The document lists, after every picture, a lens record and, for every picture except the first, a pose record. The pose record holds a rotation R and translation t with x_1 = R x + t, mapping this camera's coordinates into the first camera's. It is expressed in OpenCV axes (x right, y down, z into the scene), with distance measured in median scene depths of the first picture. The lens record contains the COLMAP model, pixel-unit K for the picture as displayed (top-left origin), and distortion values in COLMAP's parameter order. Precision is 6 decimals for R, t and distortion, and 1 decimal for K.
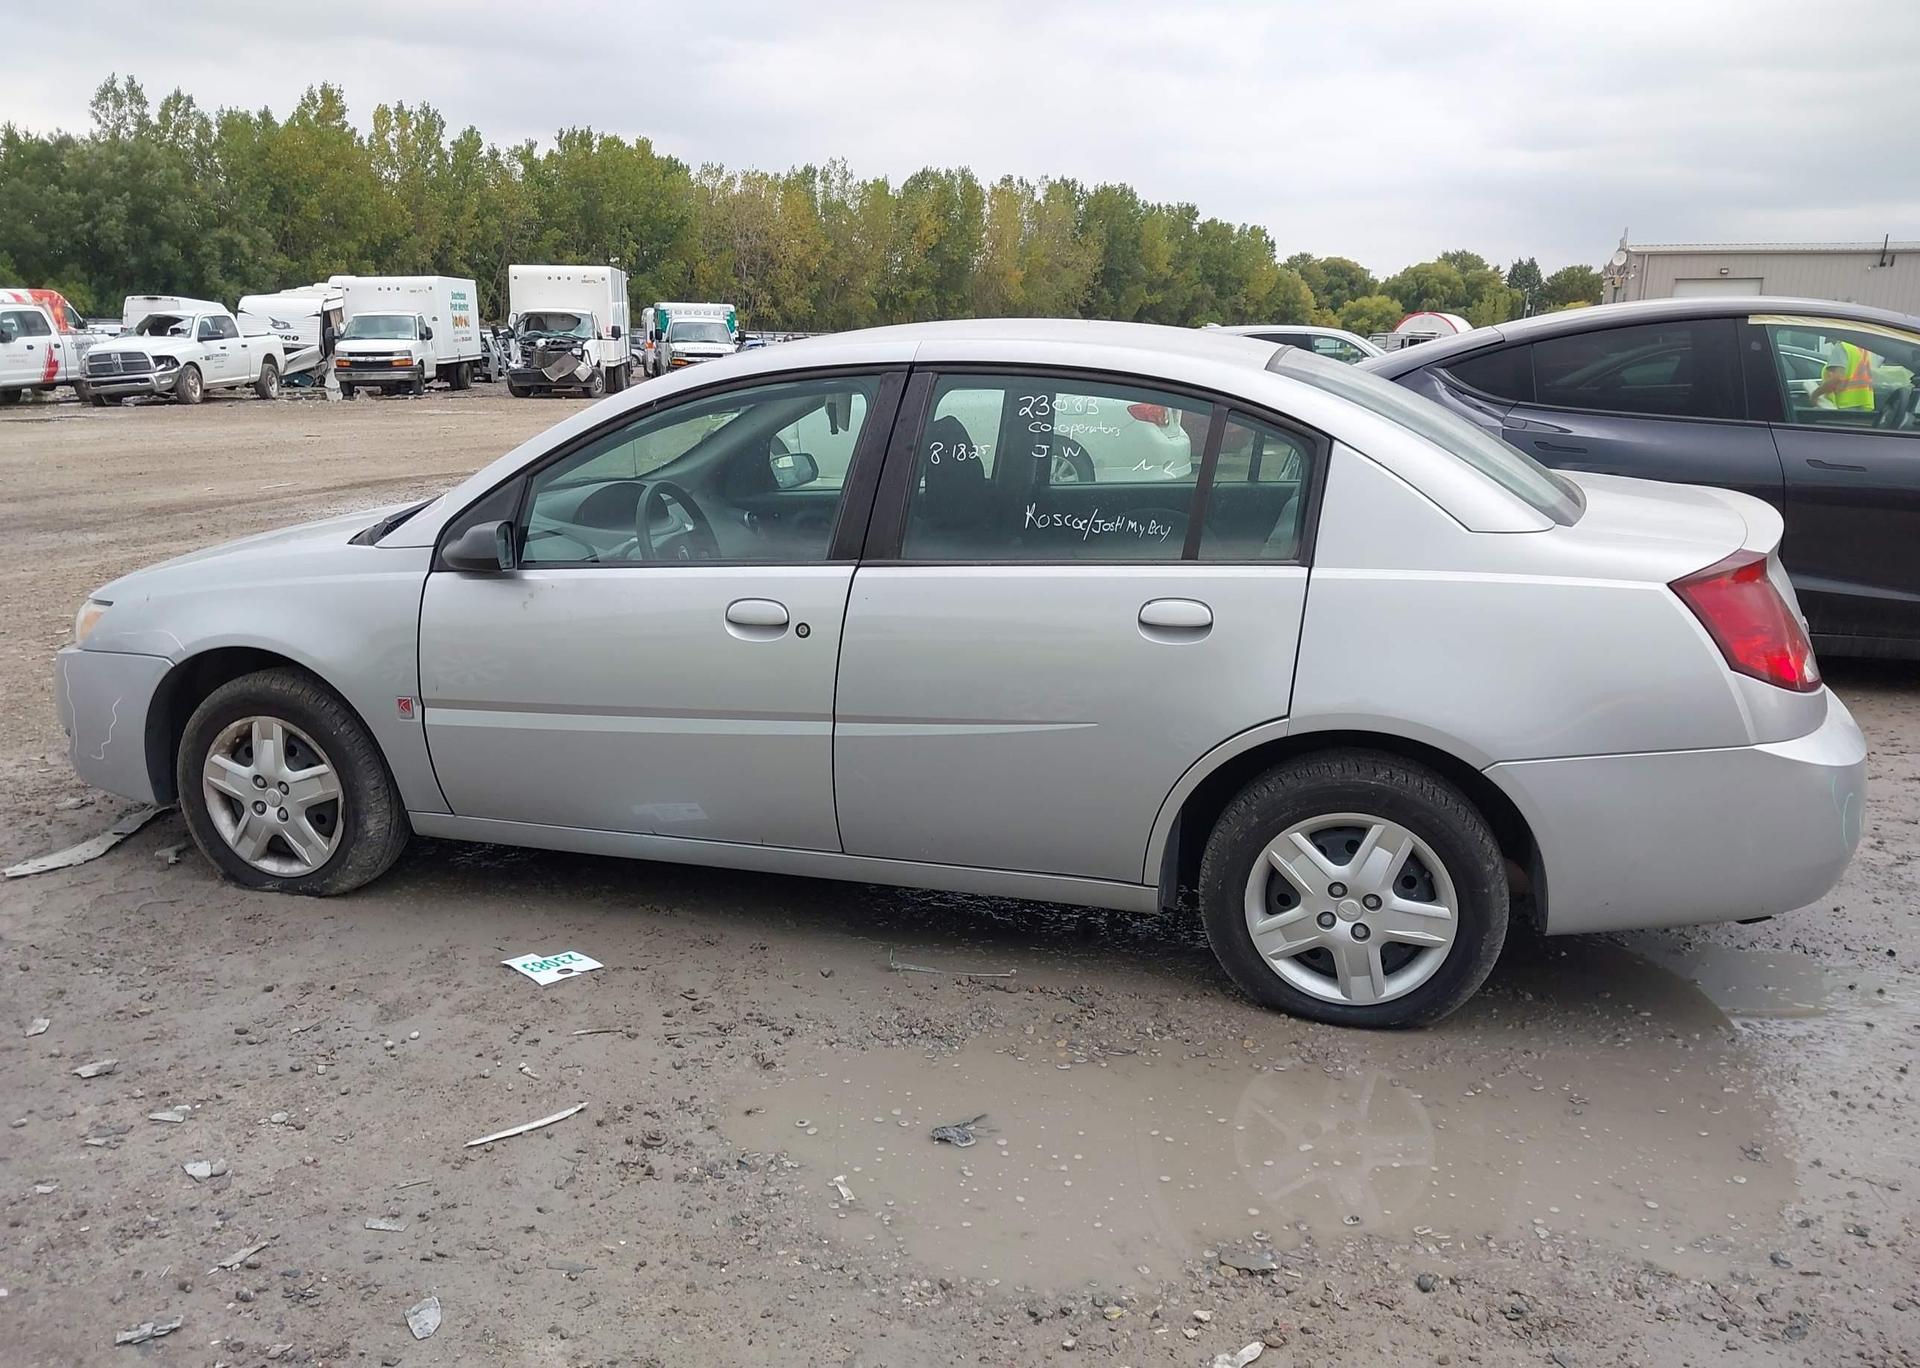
lens RADIAL K [[1506.8, 0, 958.5], [0, 1506.8, 674.3], [0, 0, 1]] dist [0.012518, -0.018563]
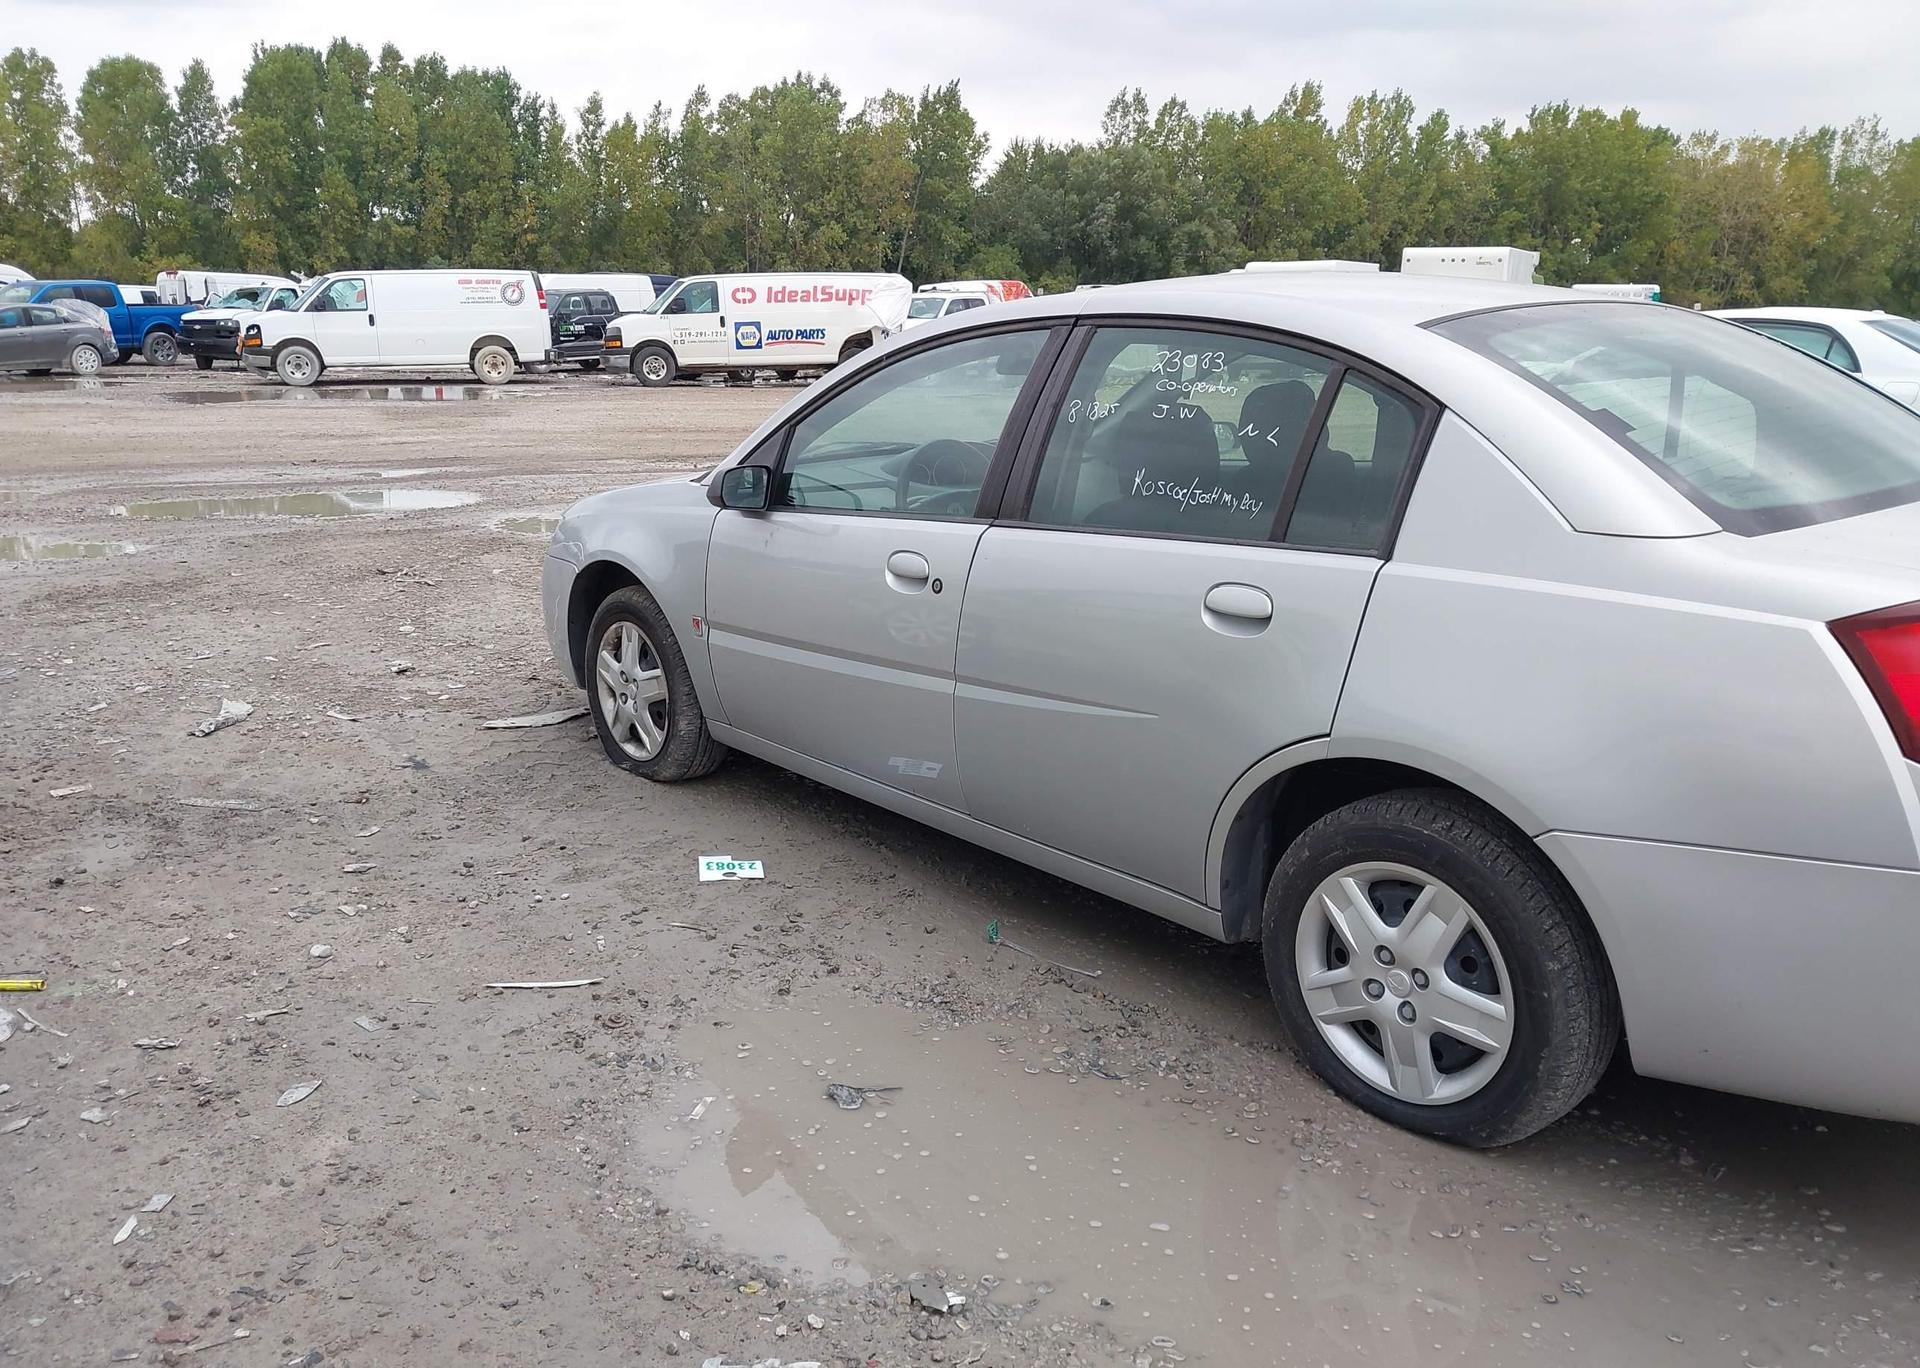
lens RADIAL K [[1506.8, 0, 1015.3], [0, 1506.8, 699.4], [0, 0, 1]] dist [0.012518, -0.018563]
pose [[0.838461, 0.132038, -0.528725, 0.418866], [-0.119264, 0.991144, 0.058387, -0.016460], [0.531752, 0.014103, 0.846783, 0.161526]]
